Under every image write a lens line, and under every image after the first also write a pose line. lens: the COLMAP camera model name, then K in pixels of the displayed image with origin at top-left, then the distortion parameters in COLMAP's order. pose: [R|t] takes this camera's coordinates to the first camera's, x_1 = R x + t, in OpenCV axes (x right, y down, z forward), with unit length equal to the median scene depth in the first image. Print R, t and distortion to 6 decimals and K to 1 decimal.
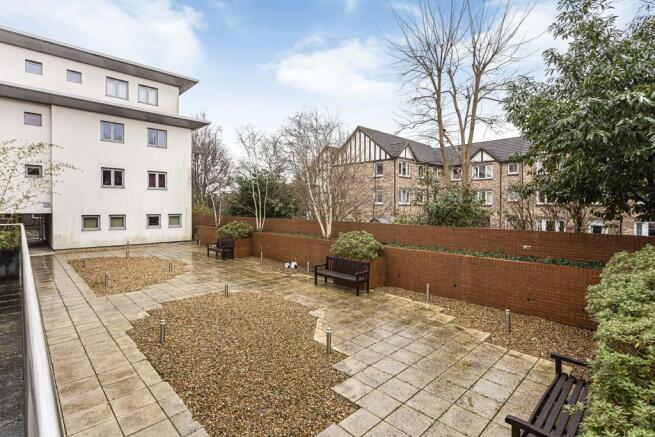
lens RADIAL K [[314.1, 0, 327.6], [0, 314.1, 212.3], [0, 0, 1]] dist [0.003332, 0.000965]
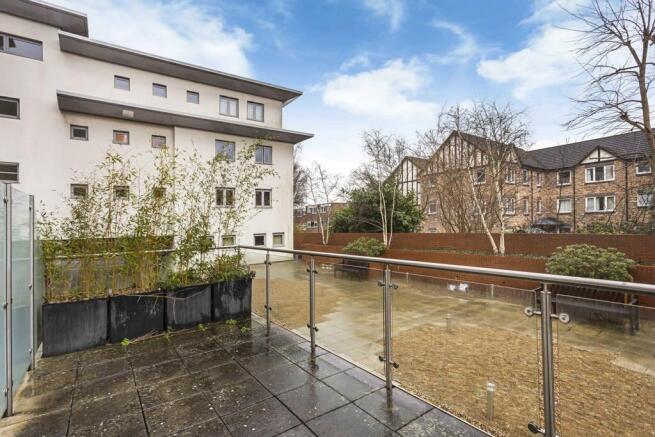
lens RADIAL K [[310.6, 0, 327.5], [0, 310.6, 218.5], [0, 0, 1]] dist [0.000785, 0.000663]
pose [[0.988681, -0.038620, -0.144975, -0.229659], [0.033549, 0.998742, -0.037268, 0.003226], [0.146232, 0.031982, 0.988733, 0.092702]]
